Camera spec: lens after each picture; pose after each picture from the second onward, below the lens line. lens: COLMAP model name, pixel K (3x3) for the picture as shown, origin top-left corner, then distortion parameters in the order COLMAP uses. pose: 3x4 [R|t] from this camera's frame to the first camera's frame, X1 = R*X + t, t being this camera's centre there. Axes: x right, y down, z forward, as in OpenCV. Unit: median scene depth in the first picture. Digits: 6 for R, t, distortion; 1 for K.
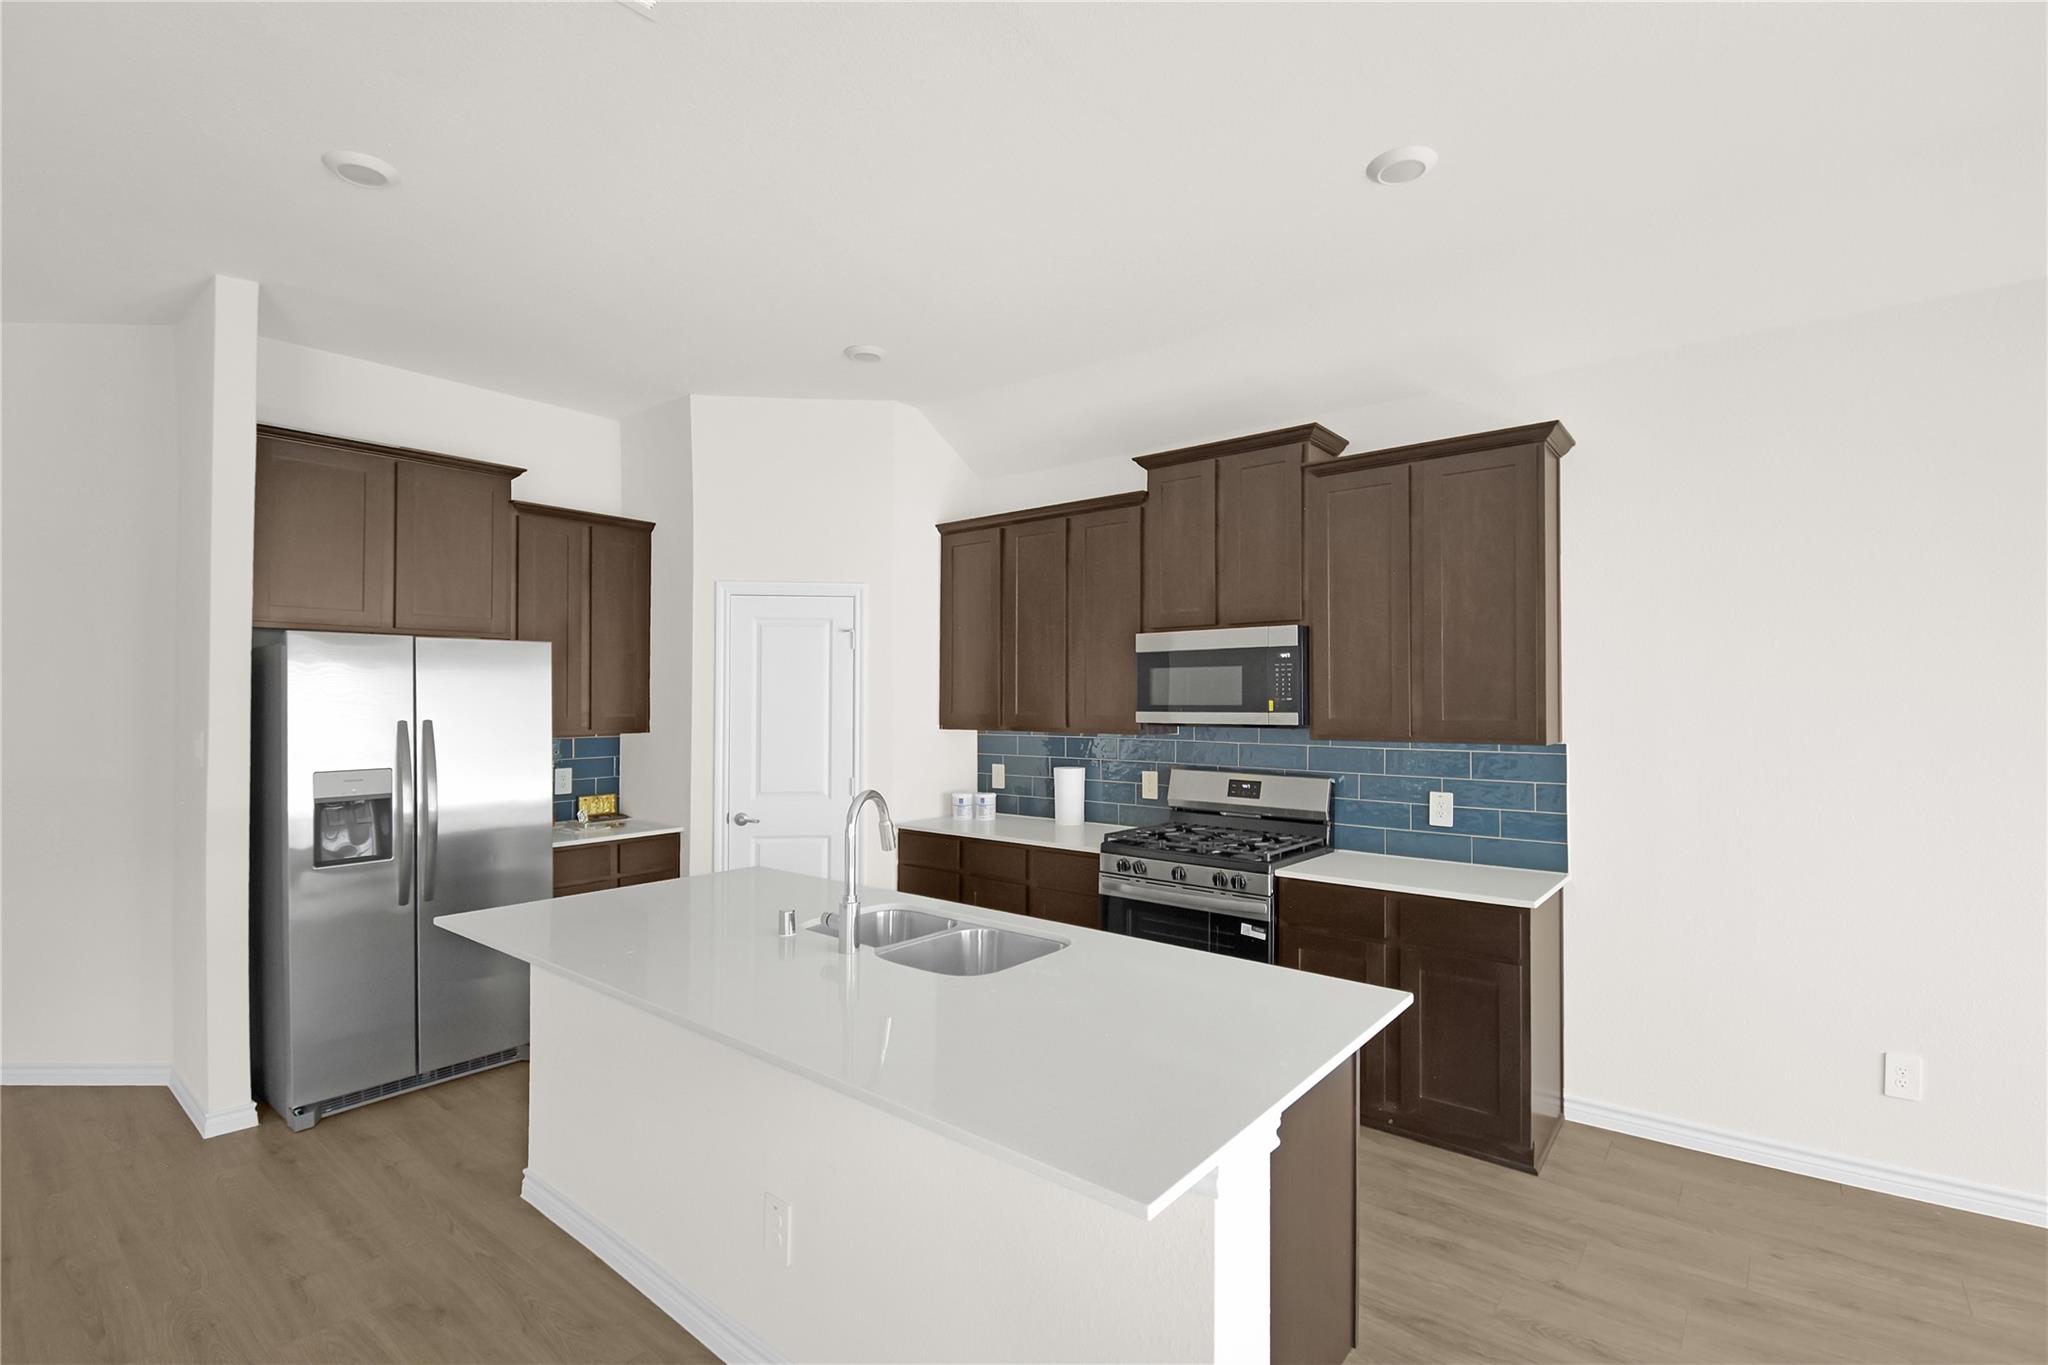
lens RADIAL K [[915.3, 0, 1024.0], [0, 915.3, 682.5], [0, 0, 1]] dist [0.000269, -0.020005]
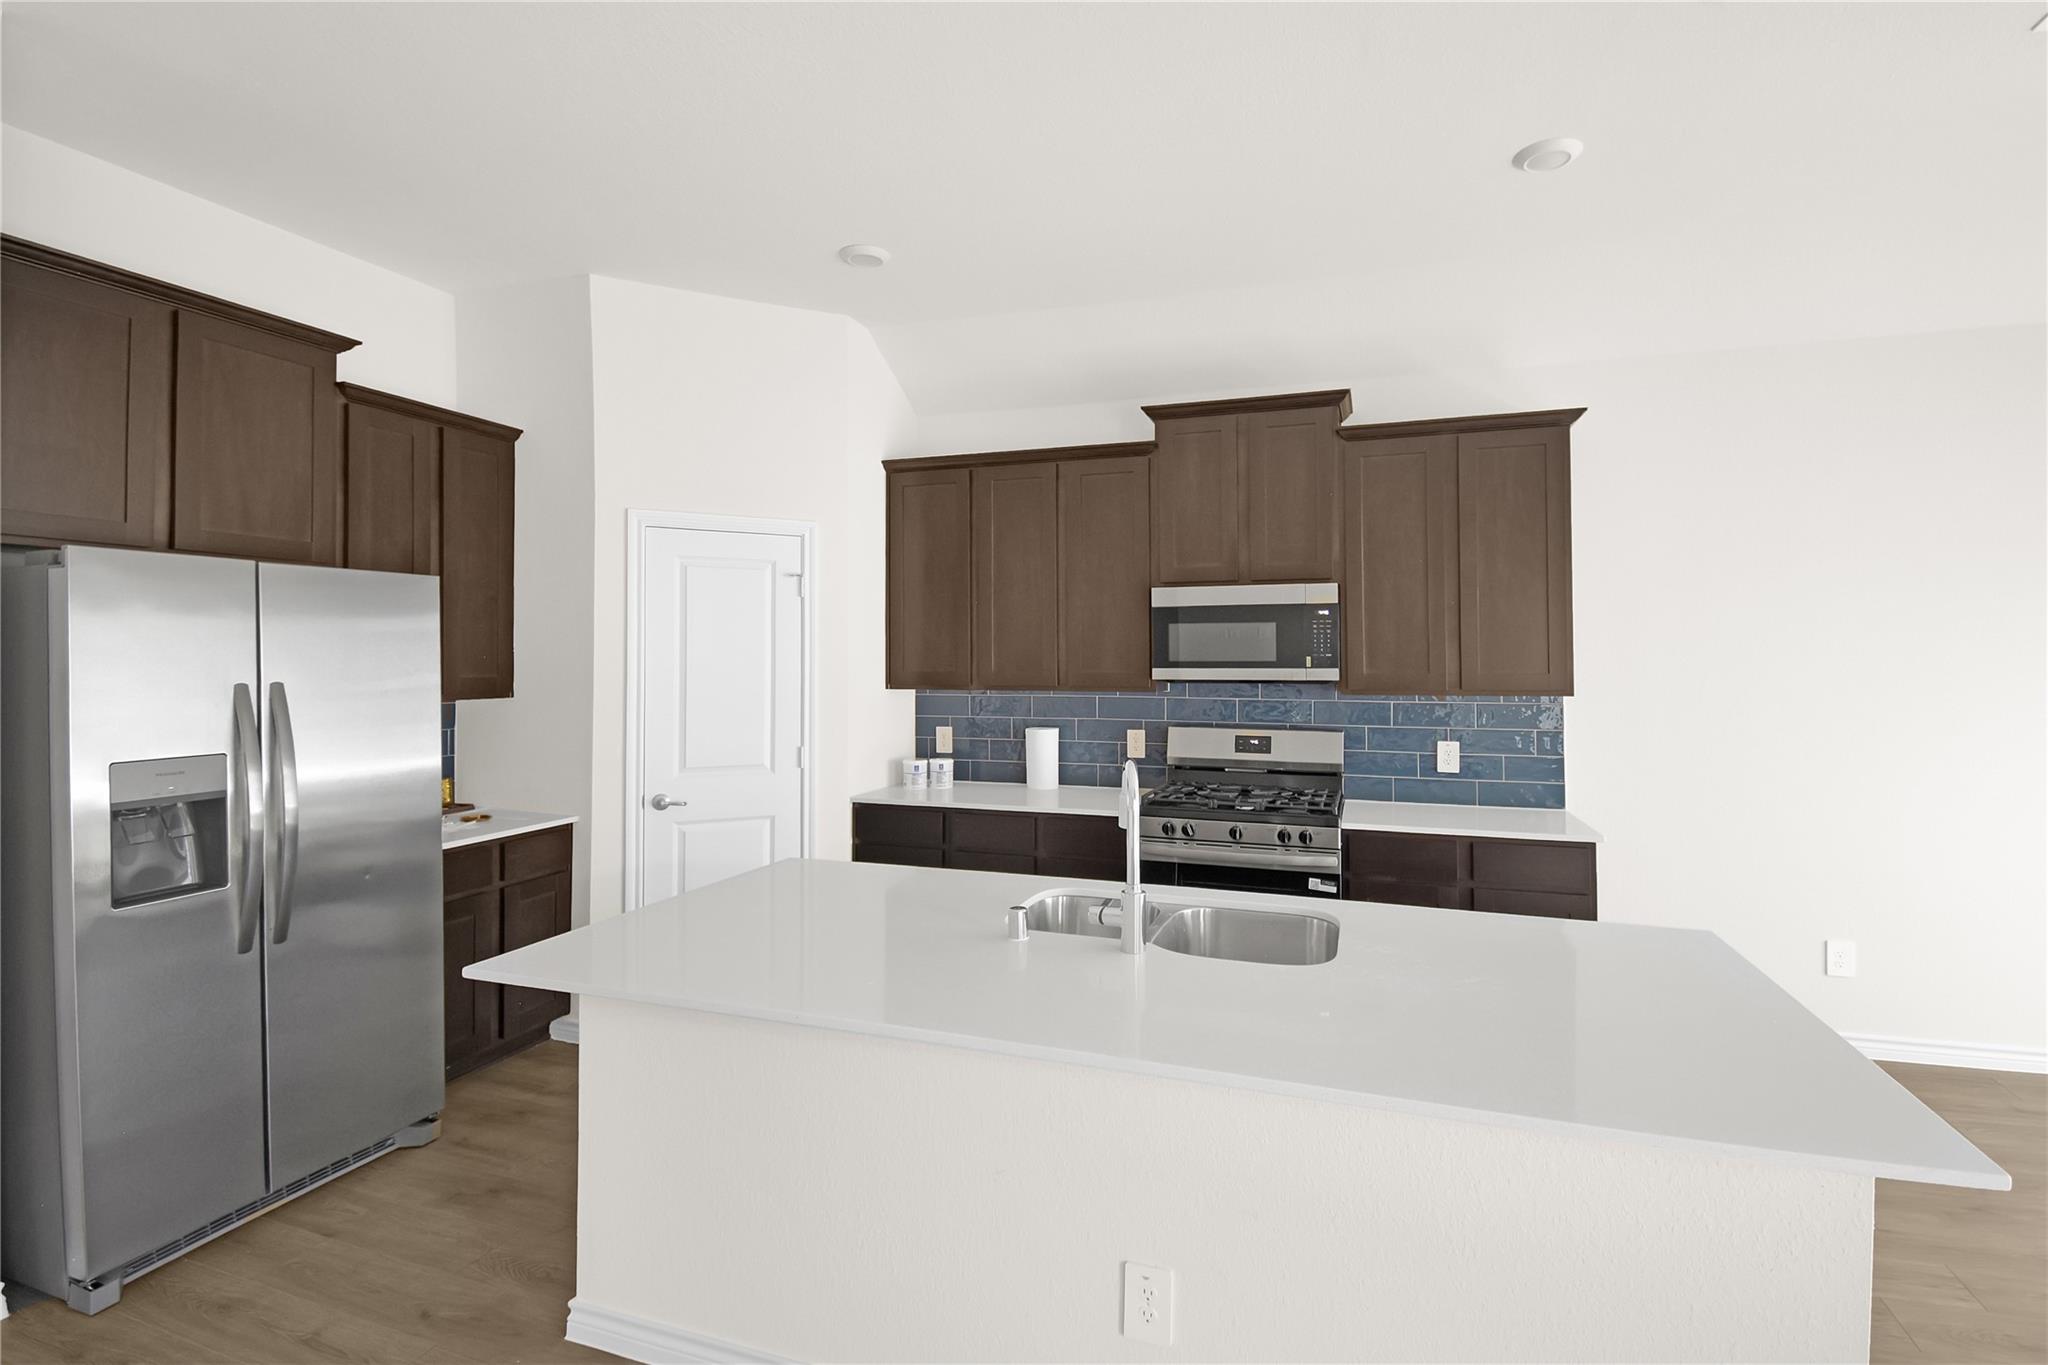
lens RADIAL K [[913.3, 0, 1030.0], [0, 913.3, 639.3], [0, 0, 1]] dist [0.002314, -0.015683]
pose [[0.935790, 0.008658, 0.352451, -0.345288], [-0.007265, 0.999960, -0.005275, 0.007352], [-0.352483, 0.002376, 0.935815, 0.144108]]
